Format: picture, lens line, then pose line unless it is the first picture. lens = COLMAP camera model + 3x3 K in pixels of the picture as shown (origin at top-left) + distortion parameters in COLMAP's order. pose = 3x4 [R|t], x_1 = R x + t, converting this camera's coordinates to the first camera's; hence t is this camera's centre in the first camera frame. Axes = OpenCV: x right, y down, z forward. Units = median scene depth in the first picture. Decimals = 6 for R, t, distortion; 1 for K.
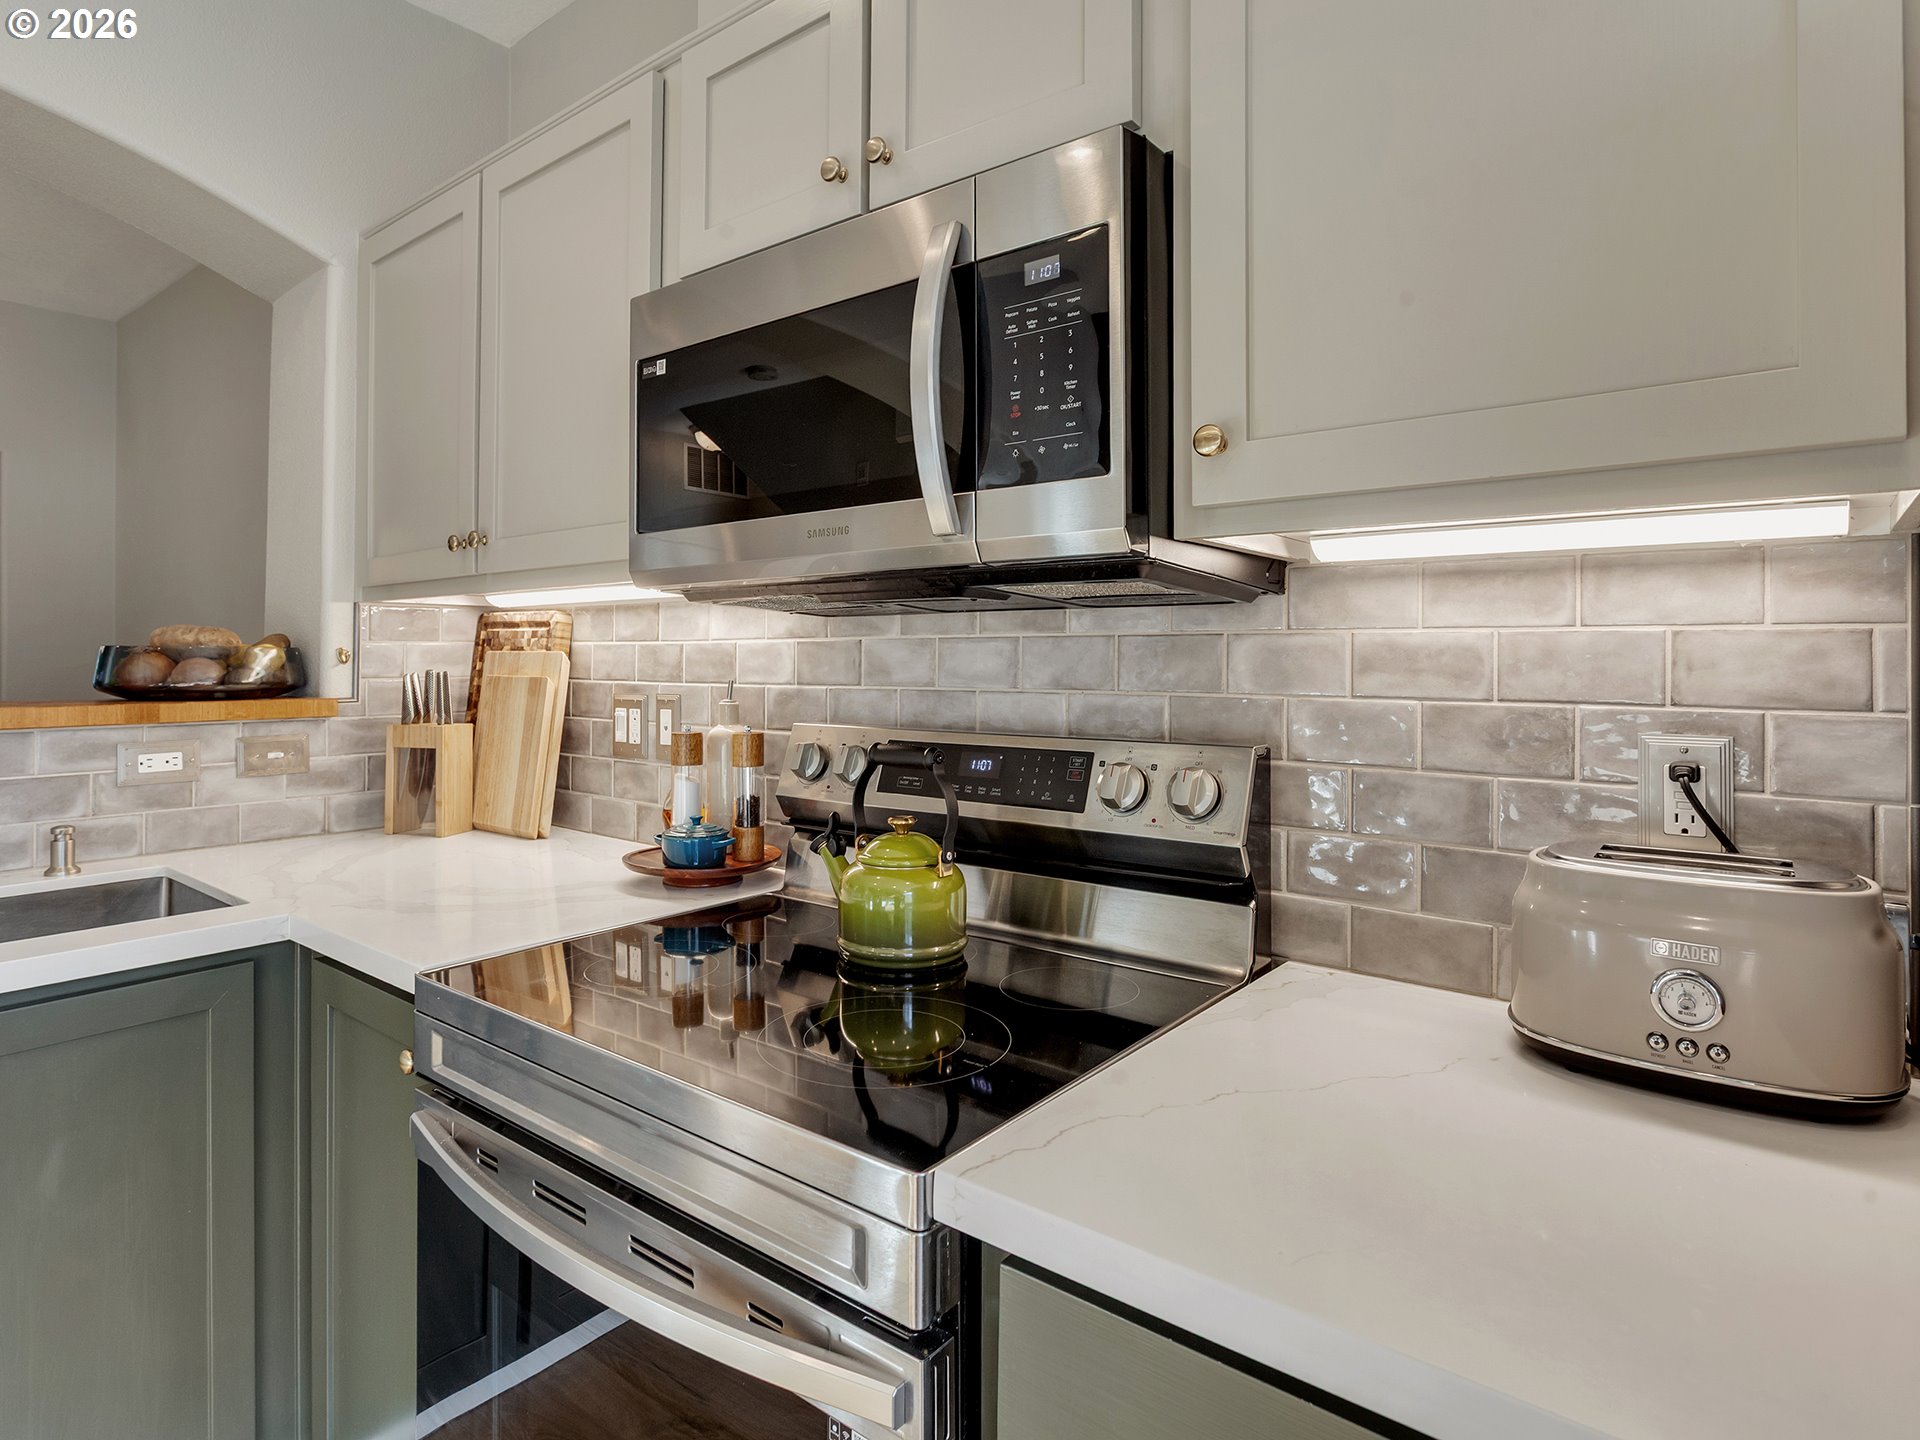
lens RADIAL K [[1069.6, 0, 958.9], [0, 1069.6, 645.3], [0, 0, 1]] dist [-0.002269, 0.014865]
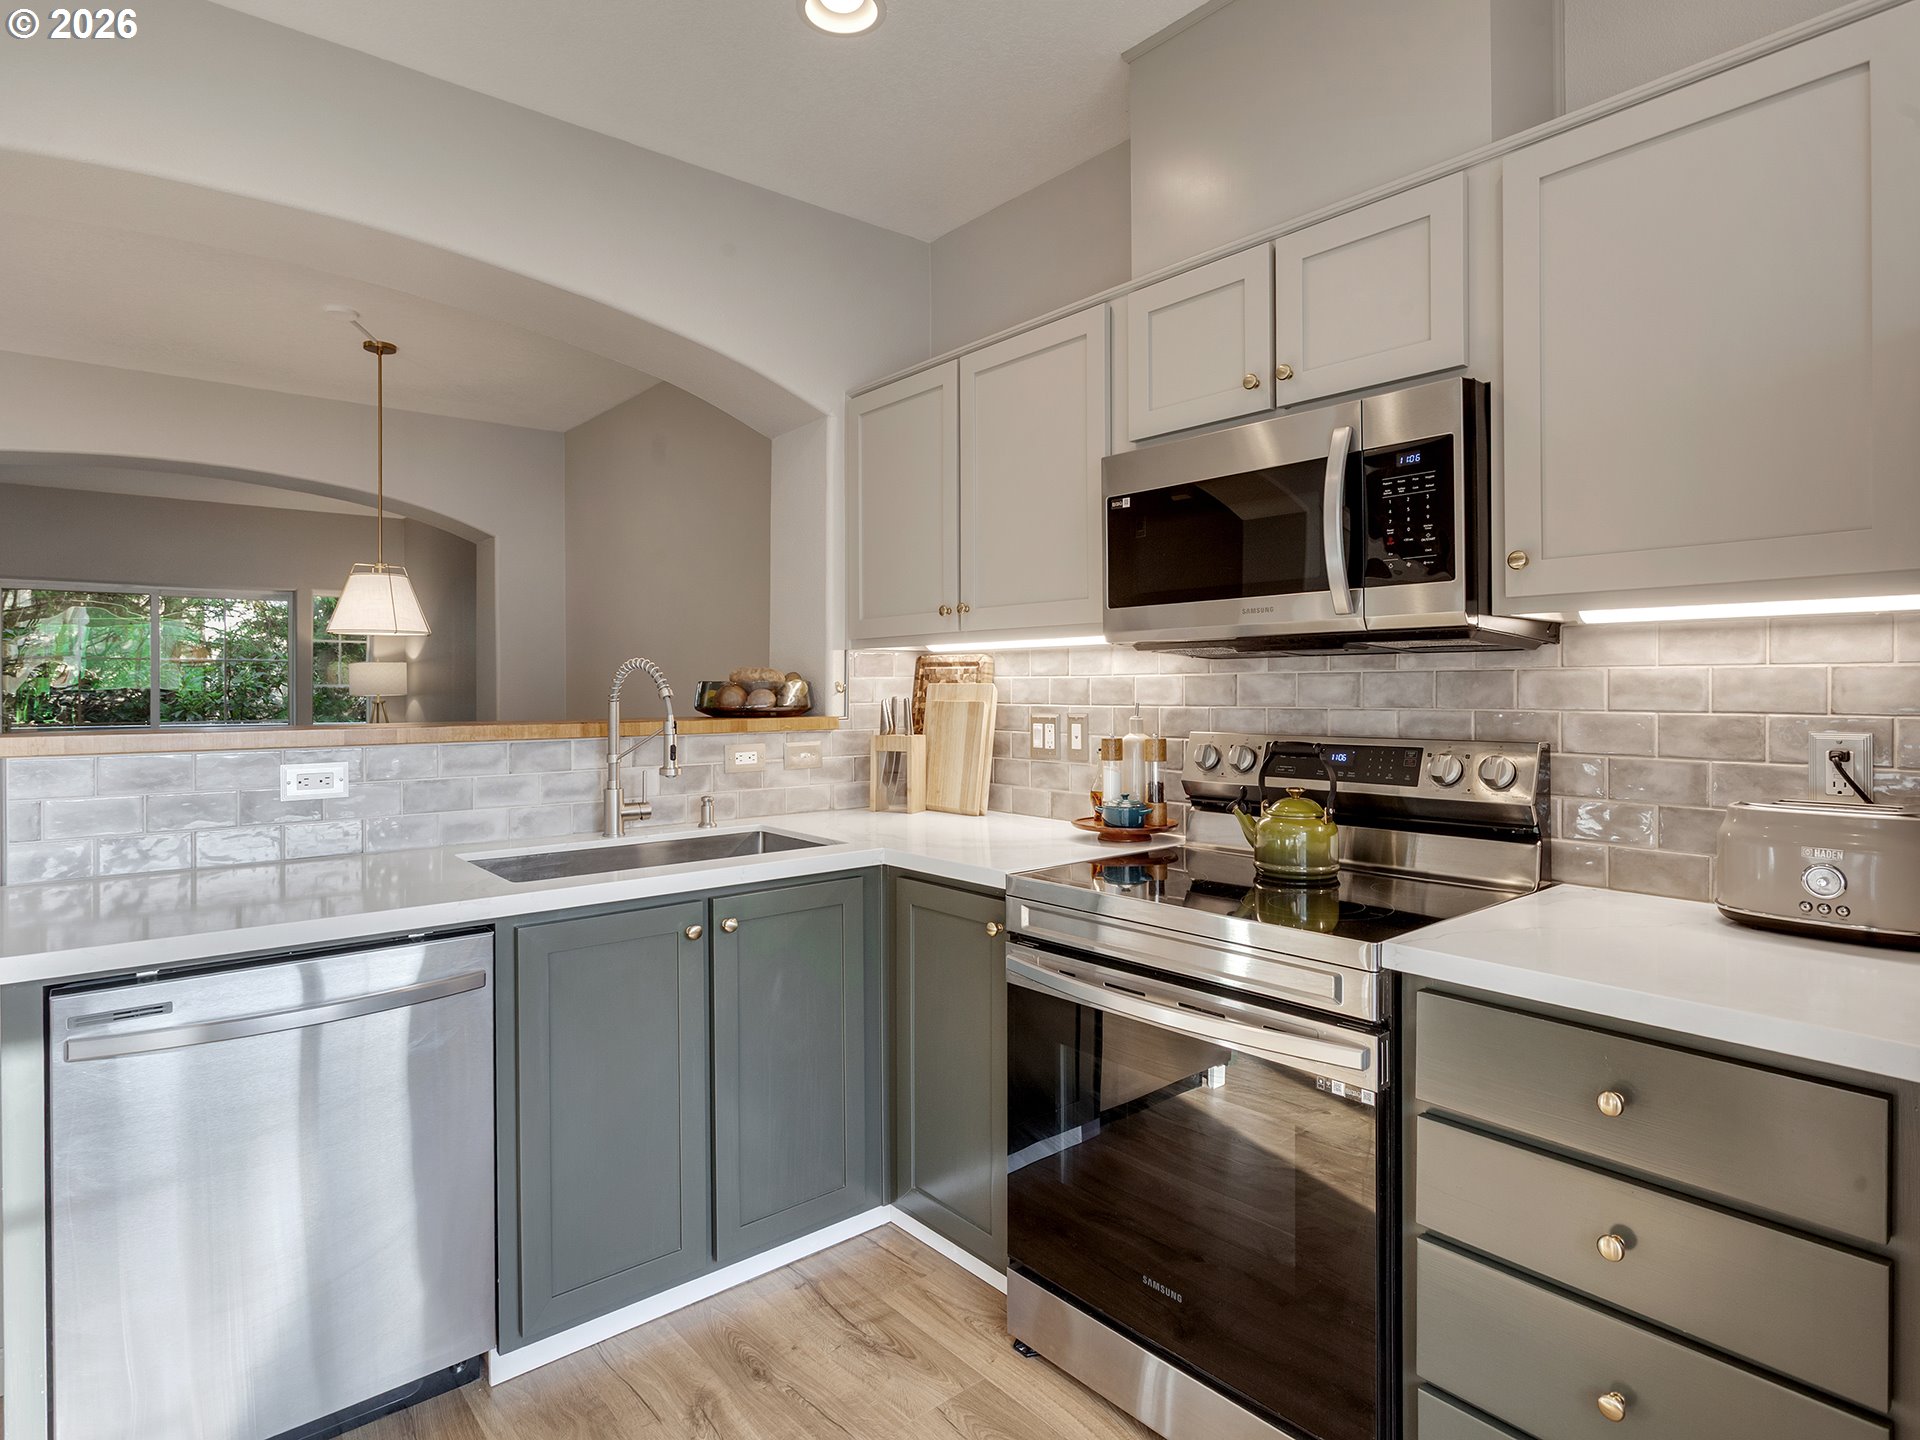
lens RADIAL K [[1065.6, 0, 966.4], [0, 1065.6, 680.8], [0, 0, 1]] dist [-0.001388, 0.014791]
pose [[0.982860, -0.006185, -0.184251, -0.222471], [0.007261, 0.999960, 0.005167, -0.008000], [0.184212, -0.006416, 0.982866, -0.587017]]
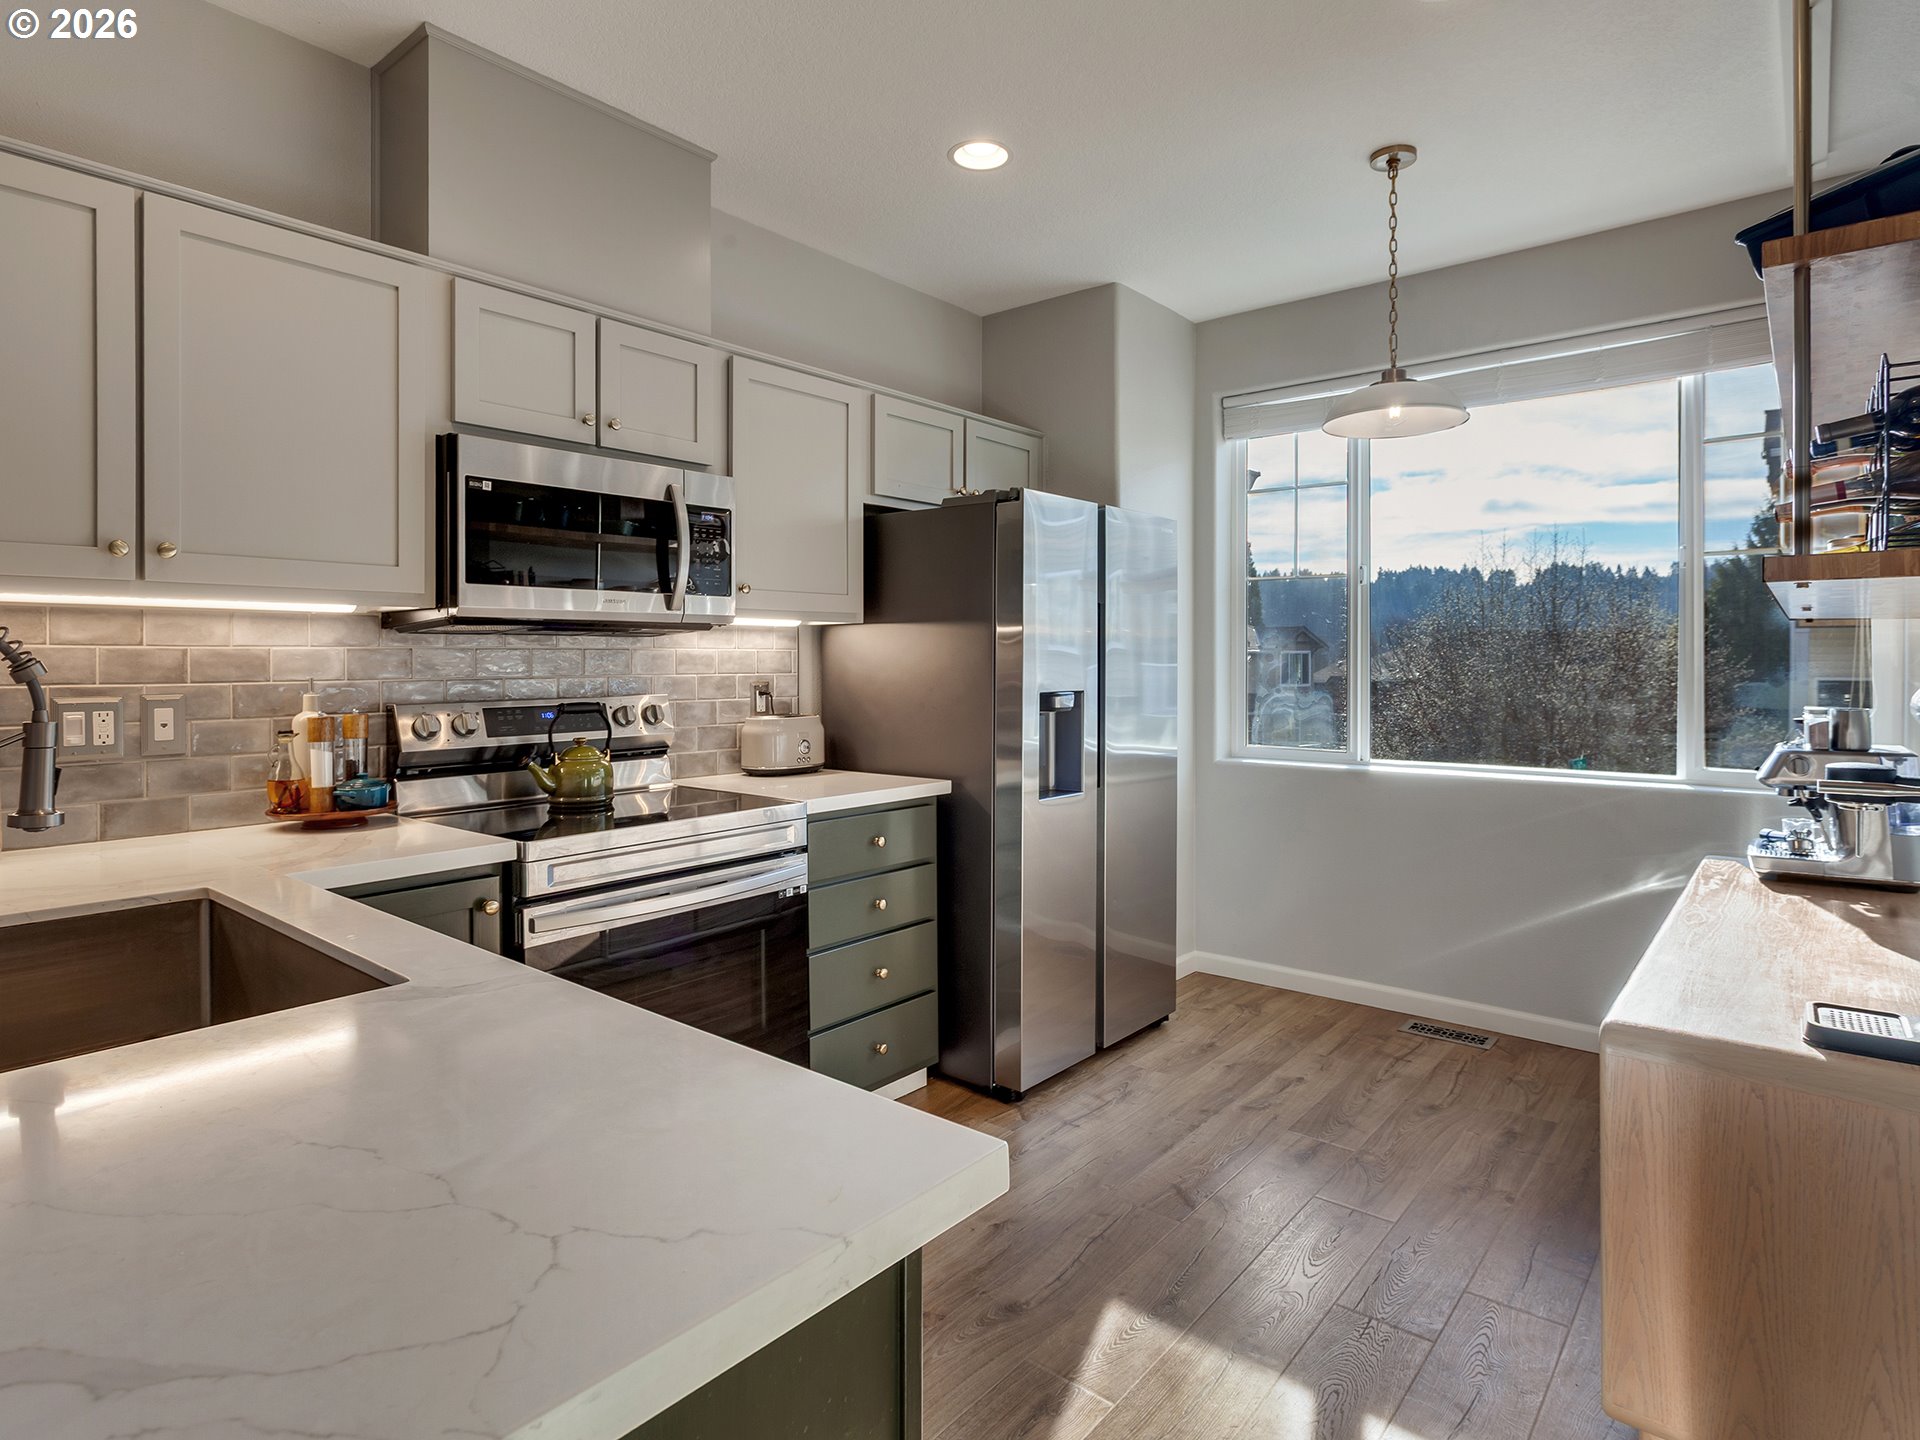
lens RADIAL K [[1044.2, 0, 963.2], [0, 1044.2, 664.6], [0, 0, 1]] dist [-0.000391, 0.000055]
pose [[0.013041, -0.005066, 0.999902, -1.901269], [-0.006283, 0.999967, 0.005149, 0.006385], [-0.999895, -0.006349, 0.013009, 0.233053]]
